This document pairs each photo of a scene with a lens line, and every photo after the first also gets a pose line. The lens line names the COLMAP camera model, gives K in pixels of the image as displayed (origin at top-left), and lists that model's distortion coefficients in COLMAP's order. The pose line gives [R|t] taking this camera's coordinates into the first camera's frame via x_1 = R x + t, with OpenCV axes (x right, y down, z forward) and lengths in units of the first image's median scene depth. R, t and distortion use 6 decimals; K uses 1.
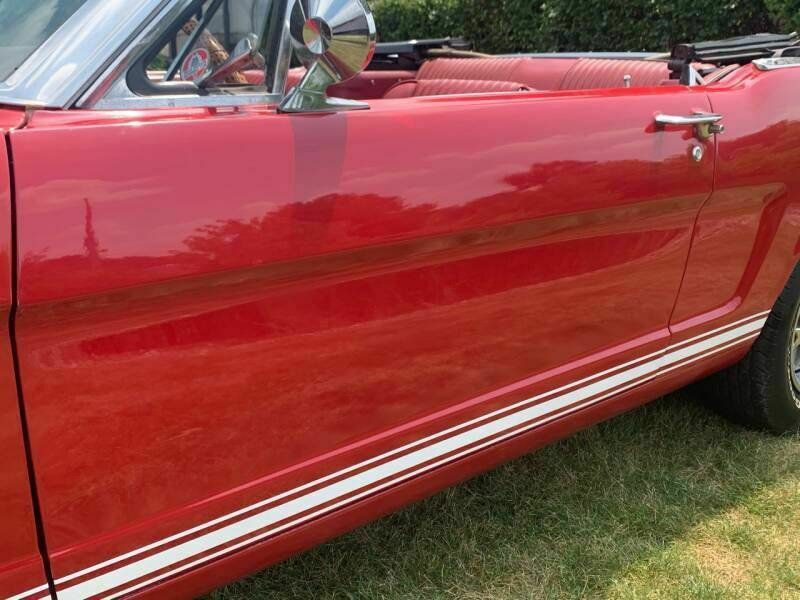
lens RADIAL K [[847.6, 0, 400.1], [0, 847.6, 276.7], [0, 0, 1]] dist [0.006924, -0.009378]
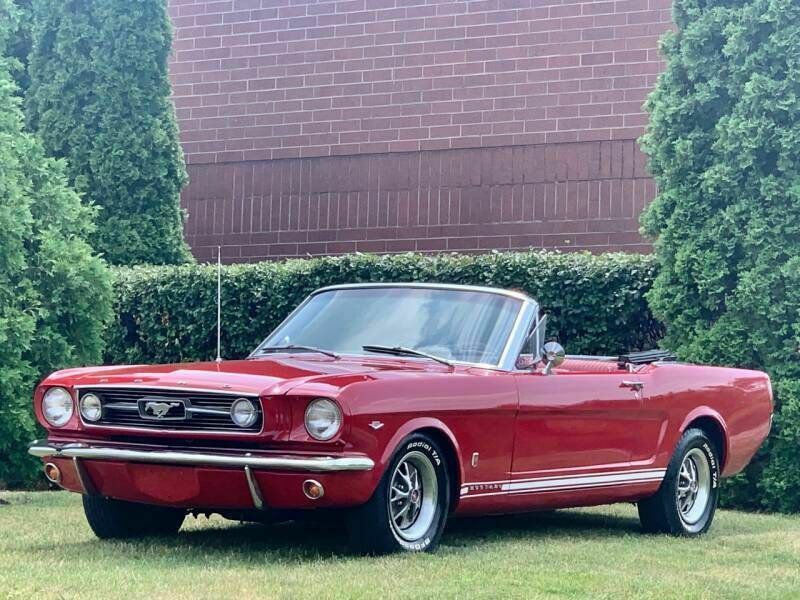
lens RADIAL K [[2835.7, 0, 400.0], [0, 2835.7, 300.0], [0, 0, 1]] dist [-0.098952, -2.468319]
pose [[0.951927, 0.026484, 0.305178, -0.863760], [0.052602, 0.967324, -0.248026, 0.485310], [-0.301774, 0.252156, 0.919429, -1.973448]]
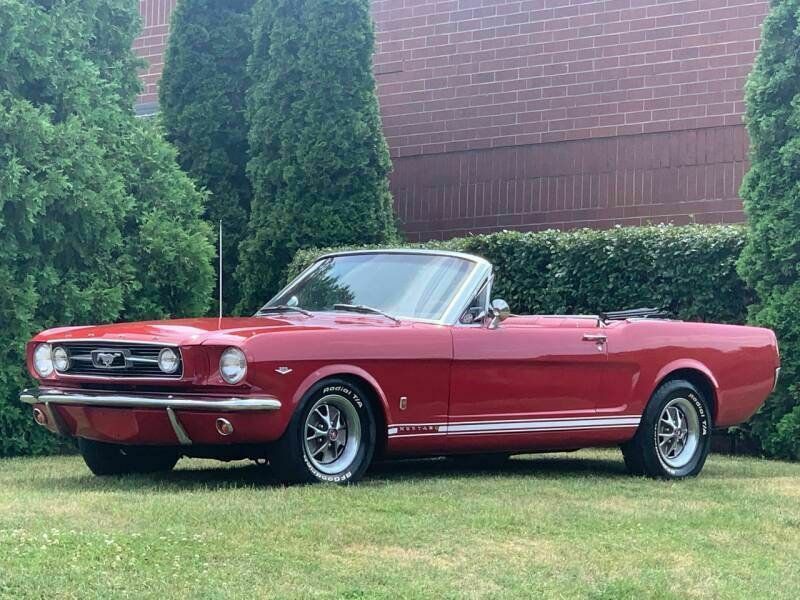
lens RADIAL K [[2835.7, 0, 400.0], [0, 2835.7, 300.0], [0, 0, 1]] dist [-0.098952, -2.468319]
pose [[0.994237, 0.011887, 0.106542, -0.387767], [0.015862, 0.966582, -0.255867, 0.610244], [-0.106023, 0.256082, 0.960823, -2.339927]]
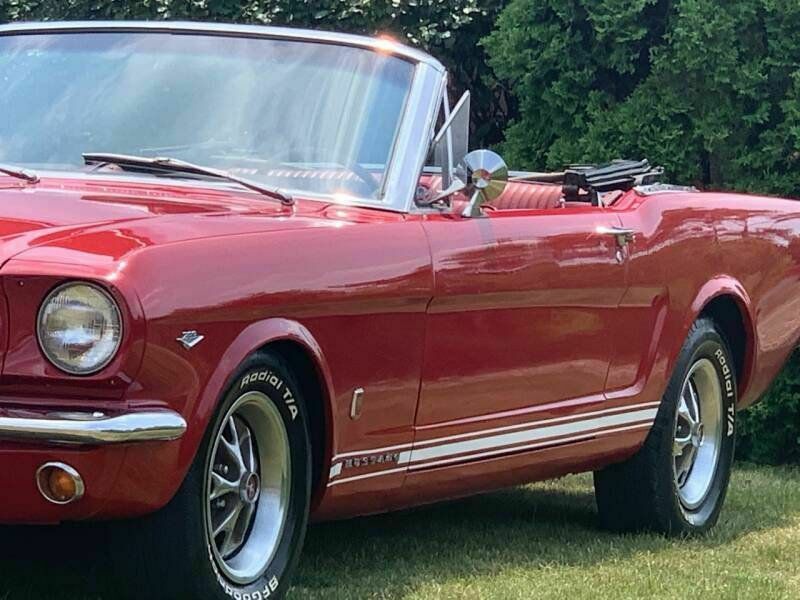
lens RADIAL K [[4487.0, 0, 400.0], [0, 4487.0, 300.0], [0, 0, 1]] dist [-0.212180, -6.613989]
pose [[0.890252, 0.007436, 0.455408, -0.863740], [0.082622, 0.980642, -0.177526, 0.312268], [-0.447912, 0.195670, 0.872404, -1.359792]]
